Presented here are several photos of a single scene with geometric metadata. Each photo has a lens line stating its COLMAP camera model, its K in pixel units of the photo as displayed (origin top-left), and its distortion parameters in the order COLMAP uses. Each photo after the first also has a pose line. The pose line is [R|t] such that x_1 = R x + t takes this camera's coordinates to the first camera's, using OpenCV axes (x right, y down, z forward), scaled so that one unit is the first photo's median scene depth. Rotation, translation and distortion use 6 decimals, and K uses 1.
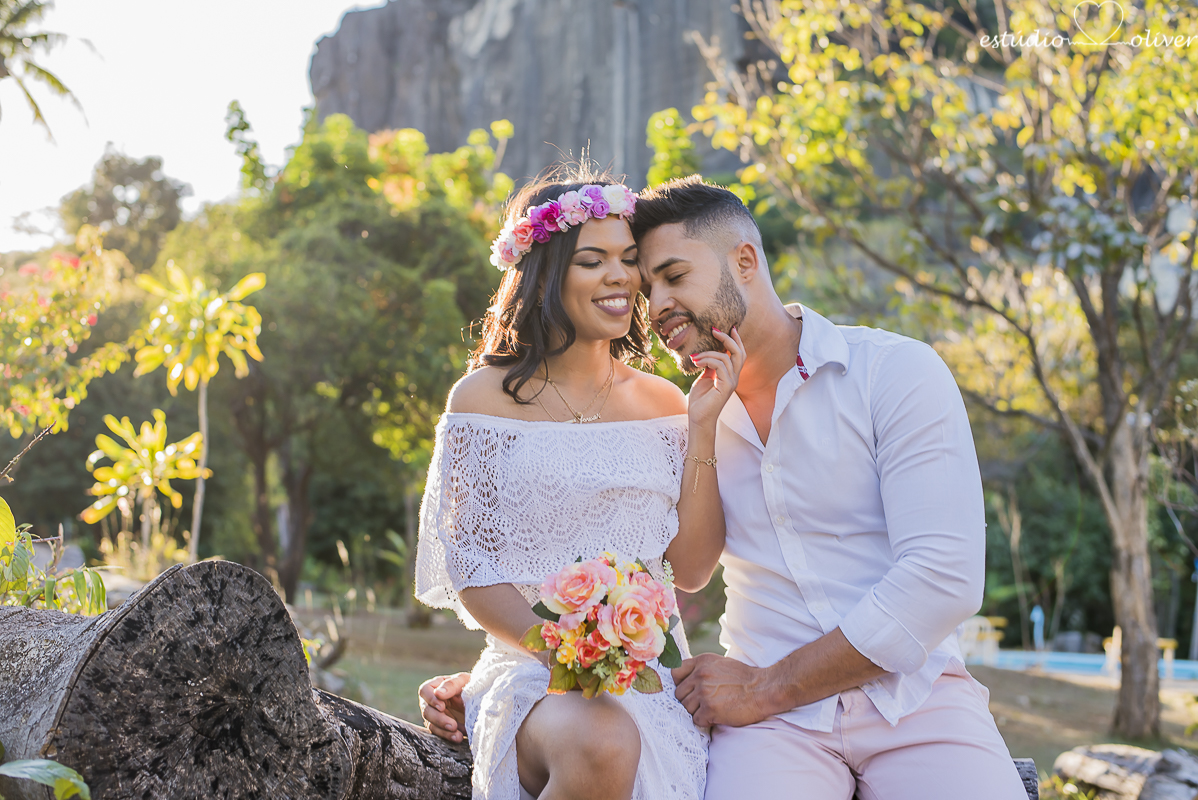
lens RADIAL K [[1701.4, 0, 593.9], [0, 1701.4, 398.5], [0, 0, 1]] dist [-0.115290, 0.000000]
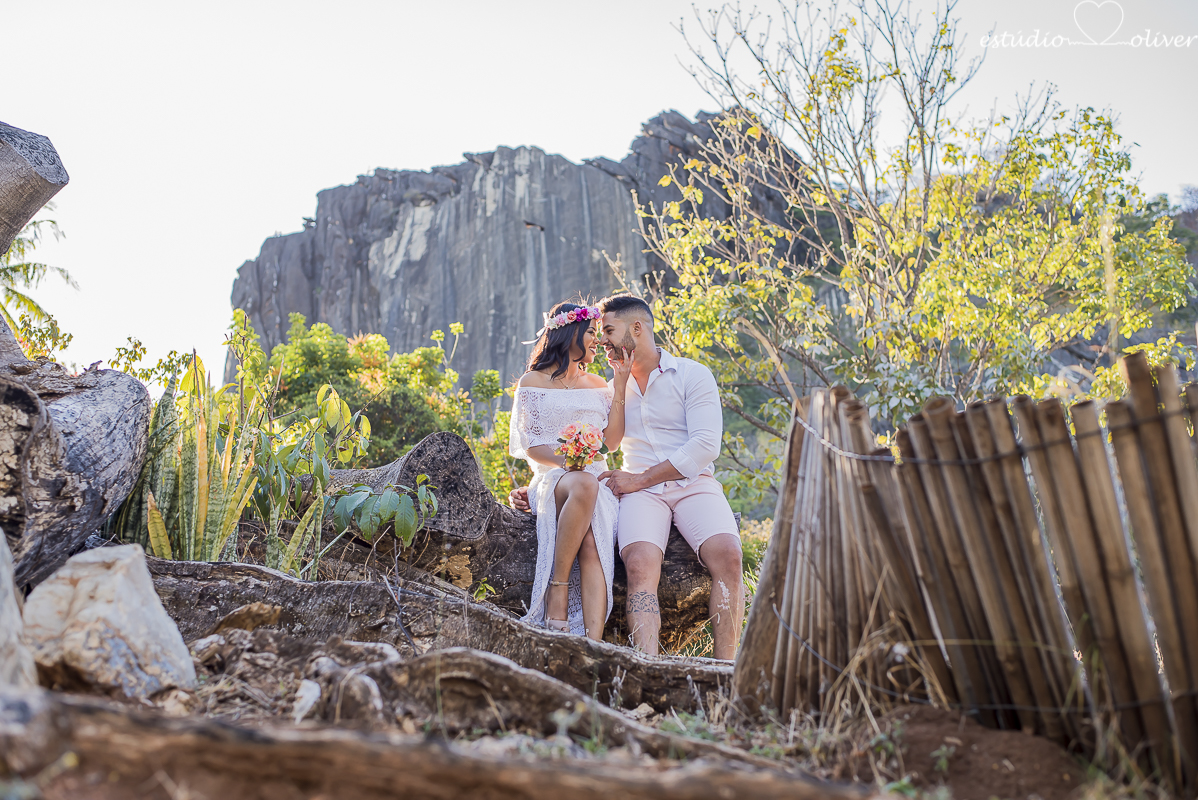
lens RADIAL K [[1701.4, 0, 592.3], [0, 1701.4, 405.2], [0, 0, 1]] dist [-0.115290, 0.000000]
pose [[0.998301, -0.029475, 0.050253, -0.016136], [0.035431, 0.991888, -0.122081, 0.056865], [-0.046247, 0.123654, 0.991247, -0.260136]]
